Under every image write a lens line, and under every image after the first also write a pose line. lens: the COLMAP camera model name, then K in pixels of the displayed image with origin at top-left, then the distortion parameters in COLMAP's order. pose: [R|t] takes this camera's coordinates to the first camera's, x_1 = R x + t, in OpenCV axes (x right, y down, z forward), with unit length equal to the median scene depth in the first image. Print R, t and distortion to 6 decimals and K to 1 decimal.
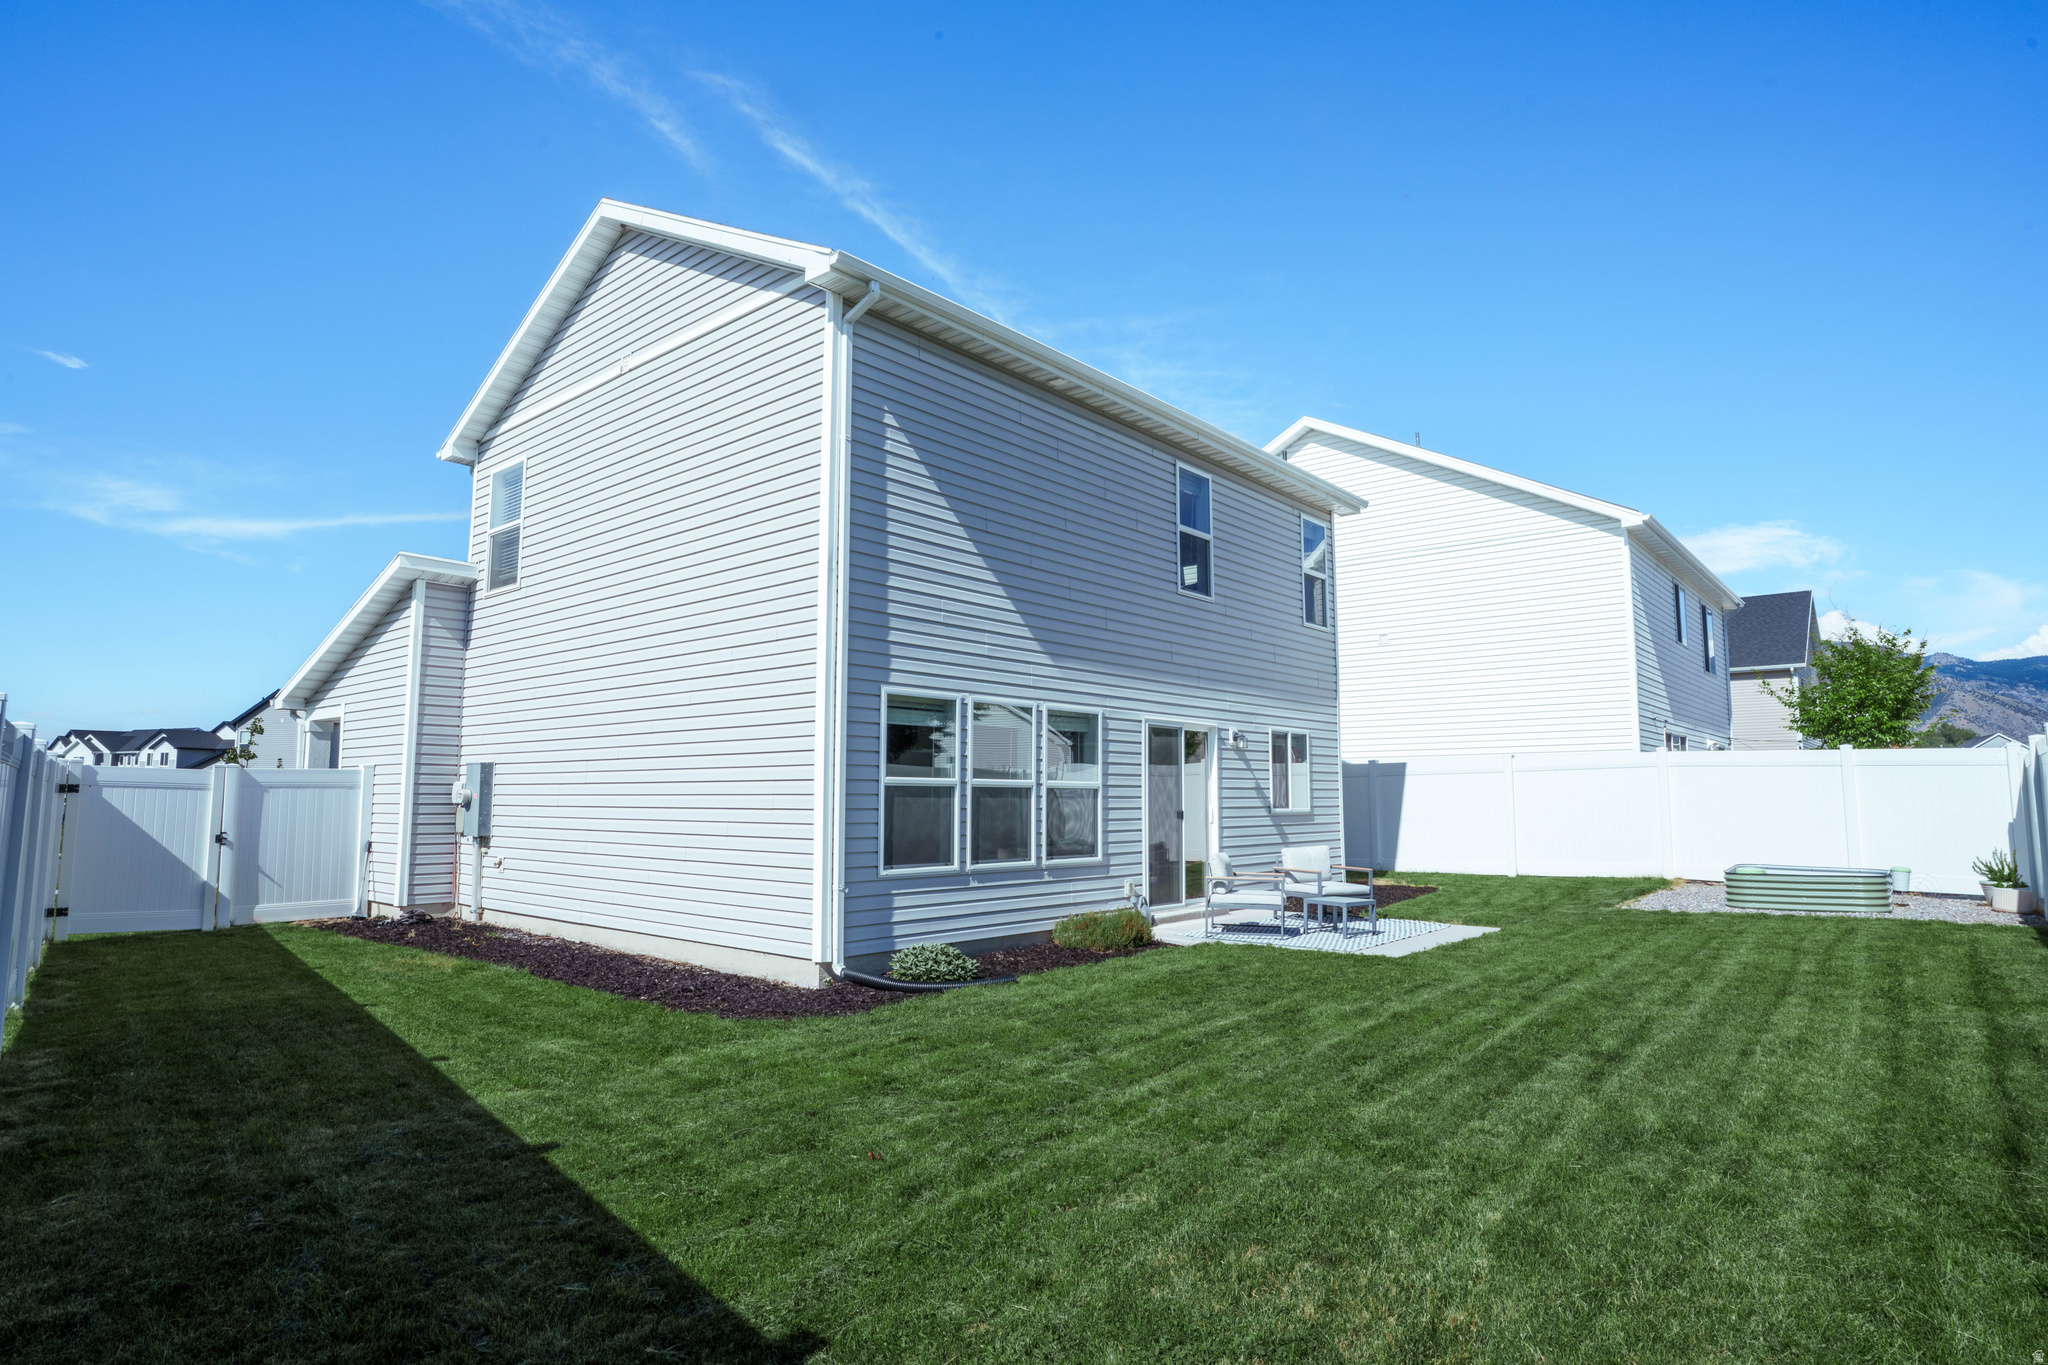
lens RADIAL K [[1128.2, 0, 1019.5], [0, 1128.2, 669.9], [0, 0, 1]] dist [-0.078479, 0.051930]
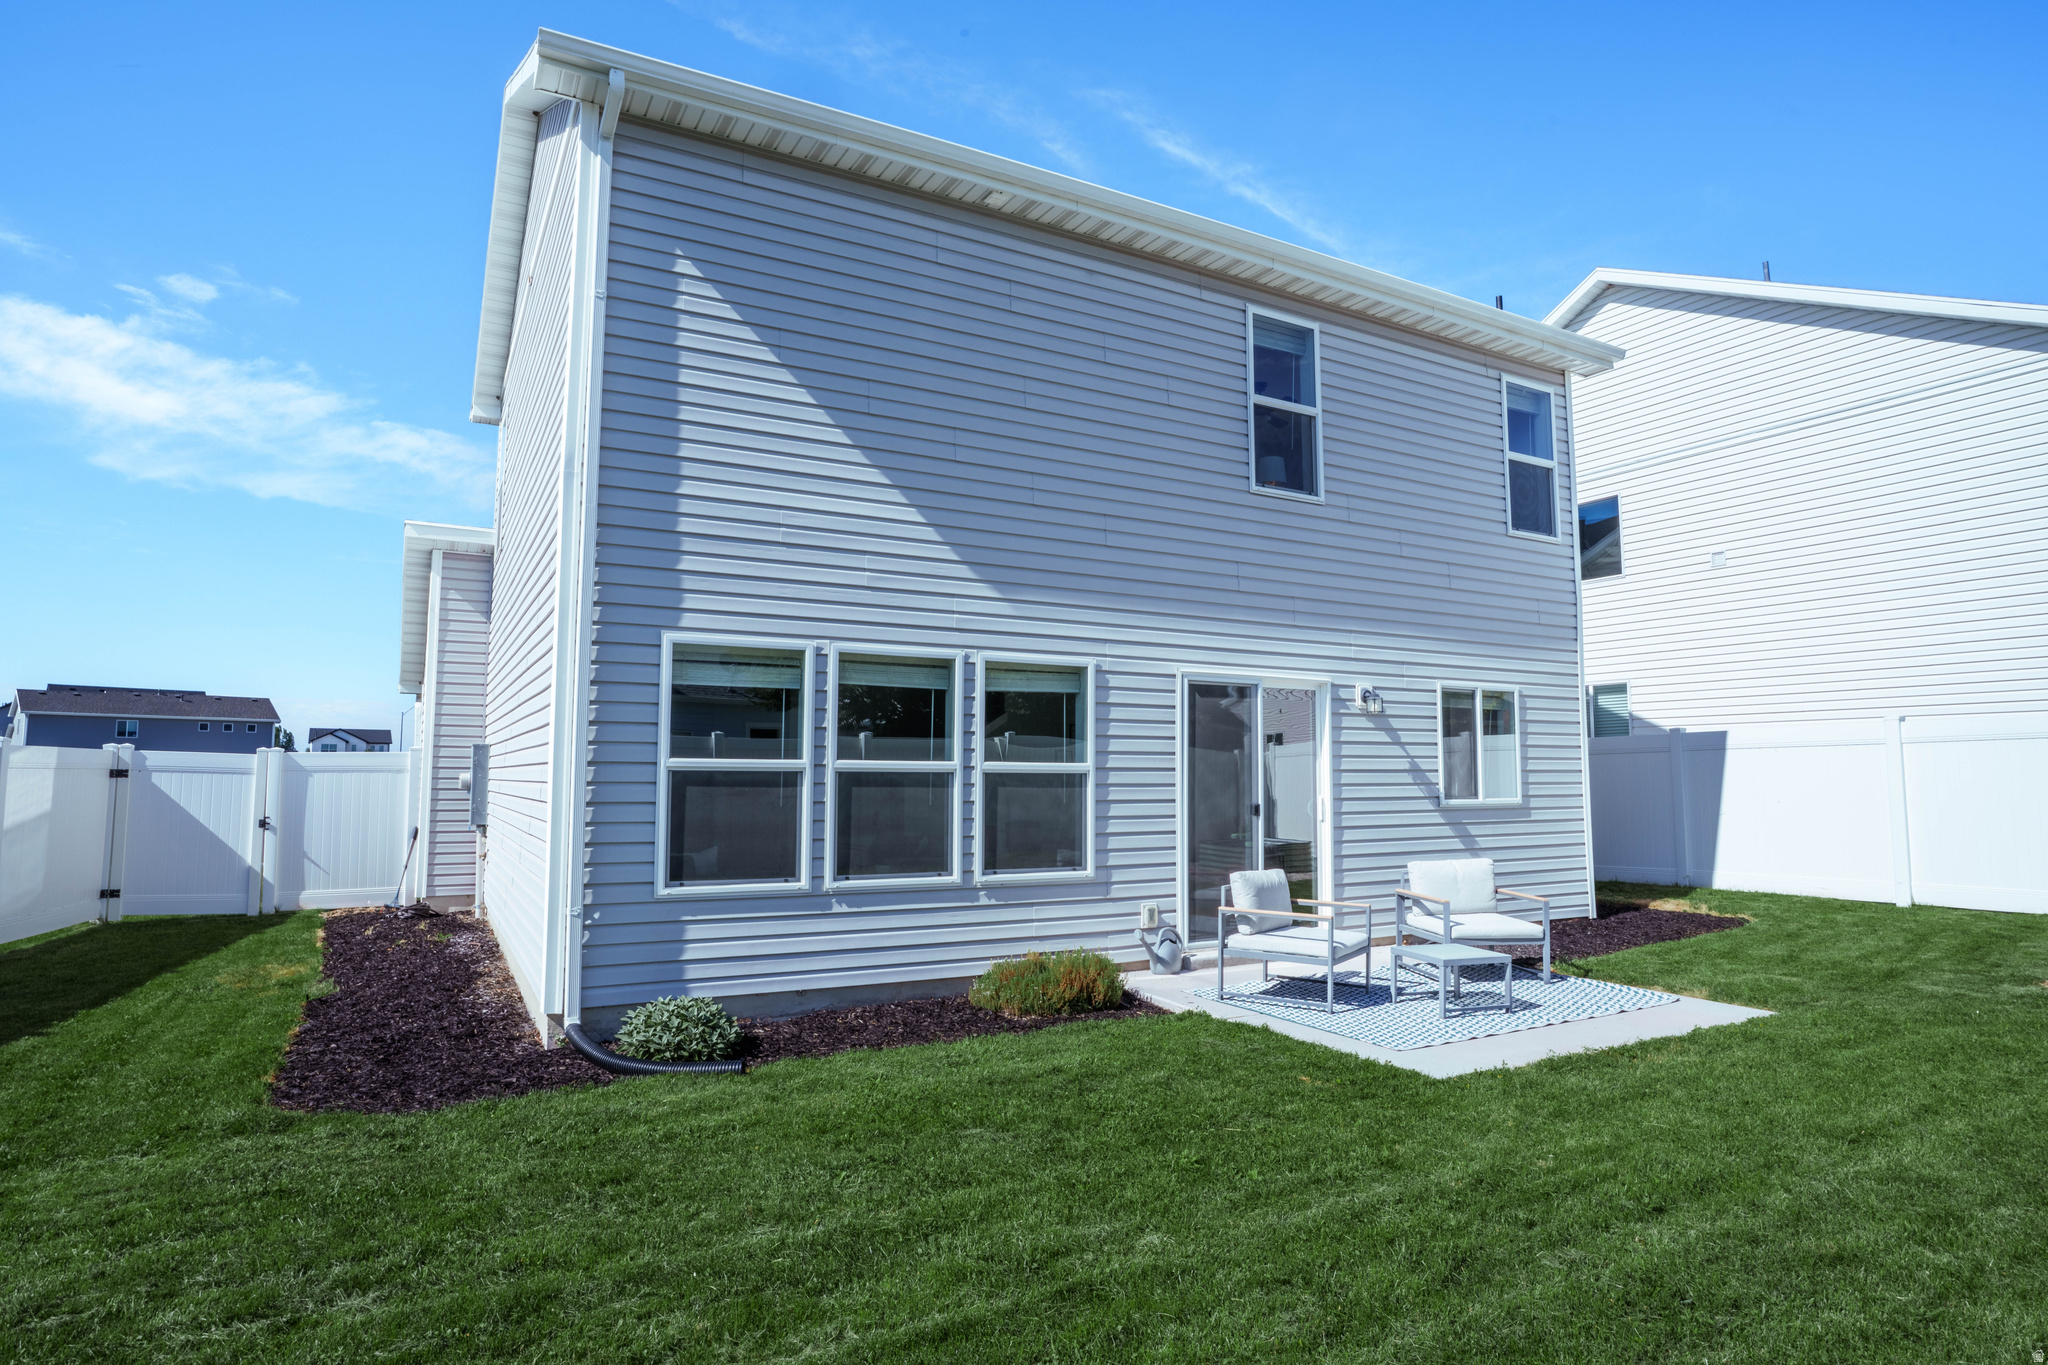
lens RADIAL K [[1128.2, 0, 1019.5], [0, 1128.2, 669.9], [0, 0, 1]] dist [-0.078479, 0.051930]
pose [[0.935615, -0.031976, -0.351570, 0.263636], [0.038888, 0.999164, 0.012614, 0.029387], [0.350873, -0.025473, 0.936077, 0.314944]]
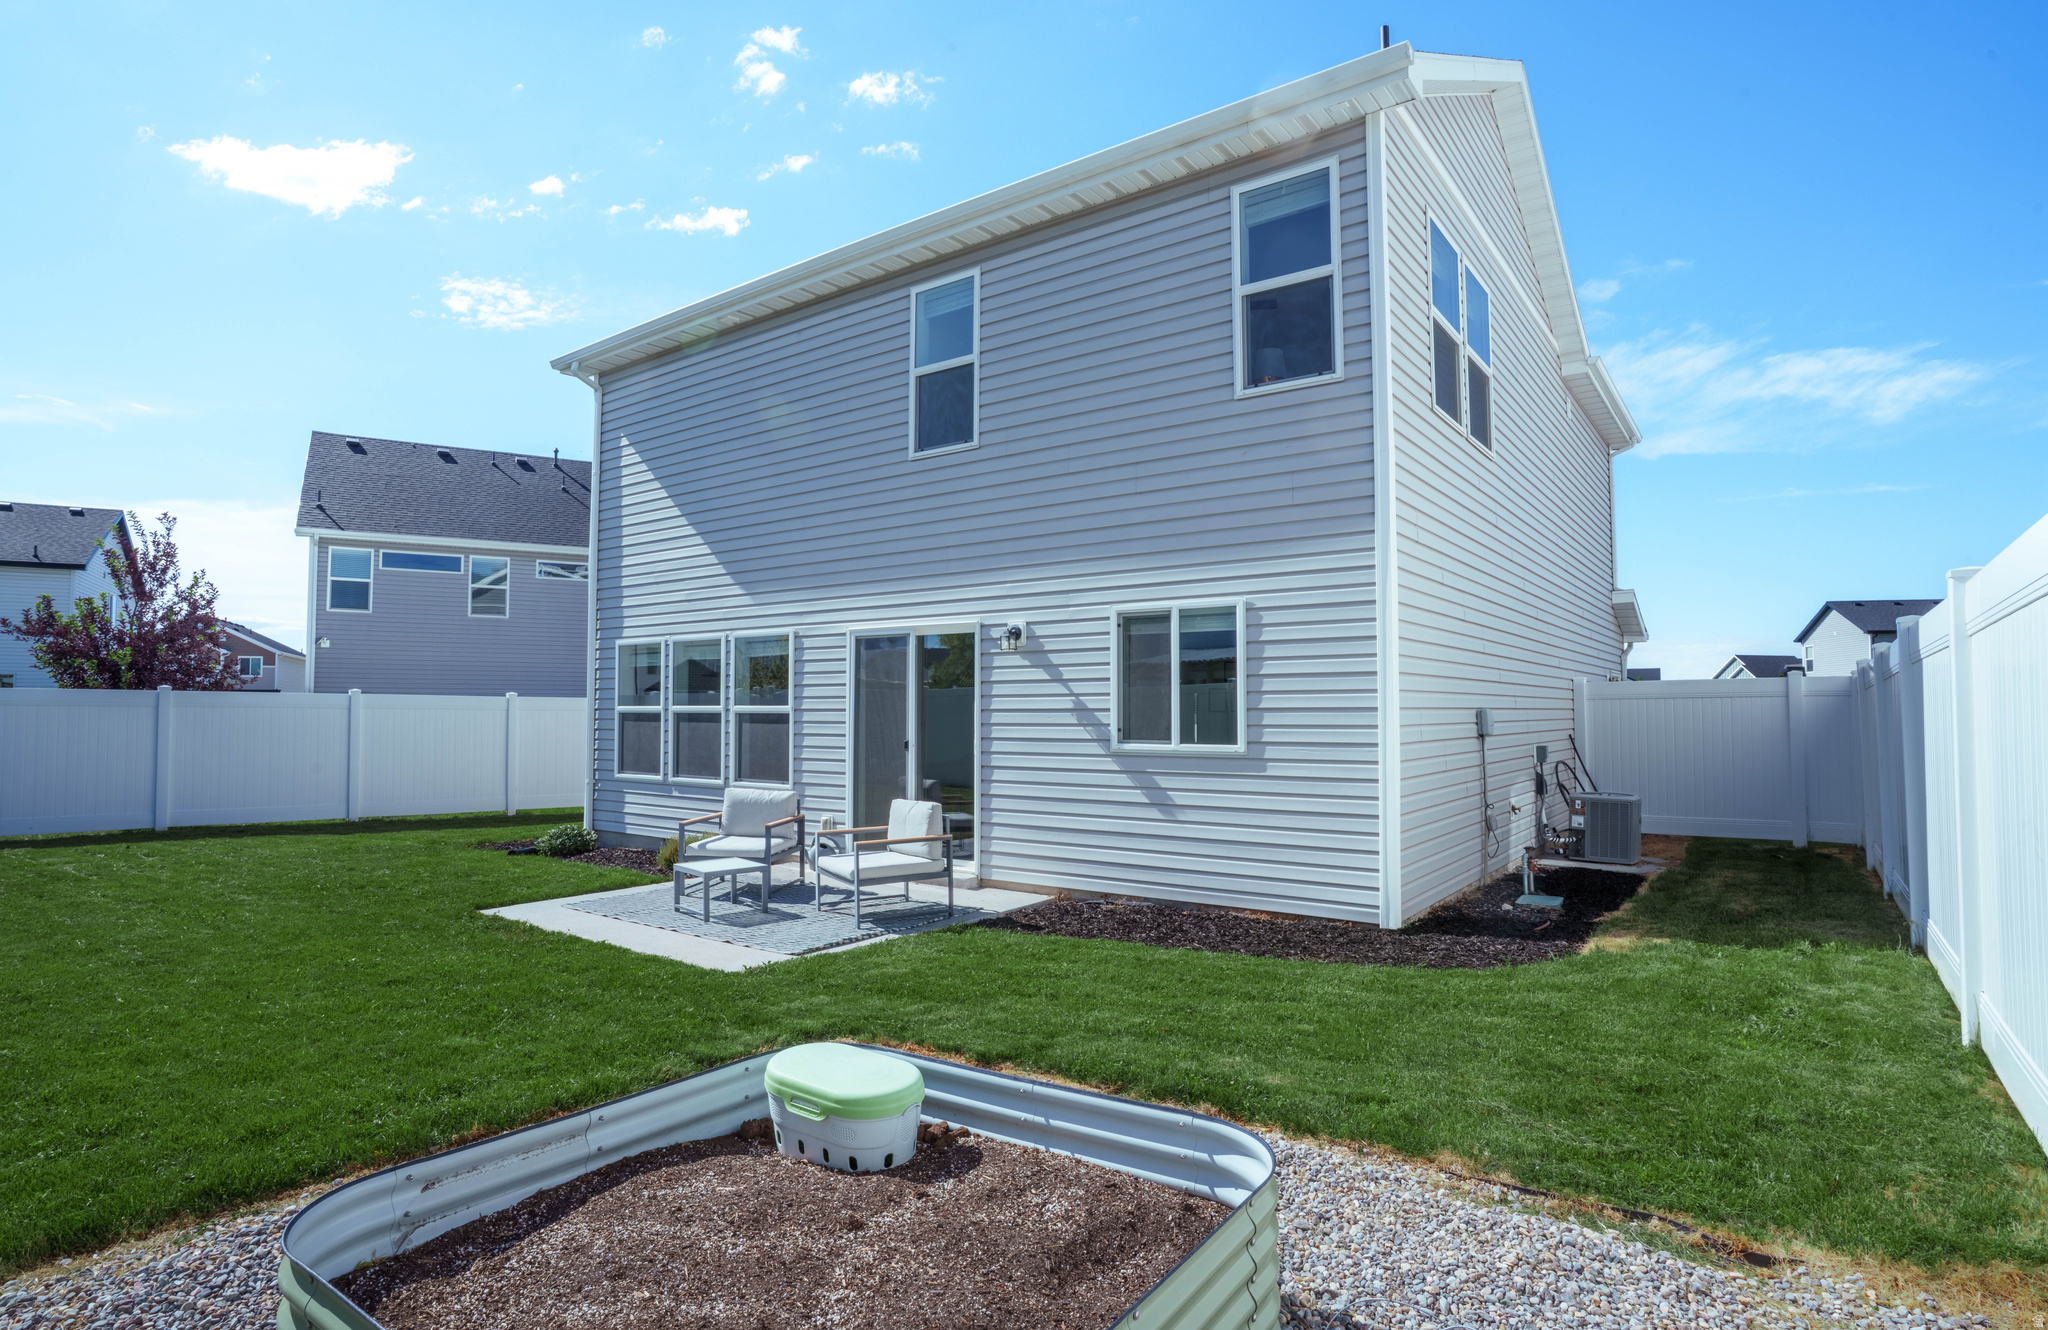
lens RADIAL K [[1053.7, 0, 1024.0], [0, 1053.7, 665.0], [0, 0, 1]] dist [-0.063712, -0.000036]
pose [[0.078459, -0.051156, -0.995604, 0.912827], [0.110691, 0.992954, -0.042297, 0.117807], [0.990753, -0.106886, 0.083569, 1.065904]]
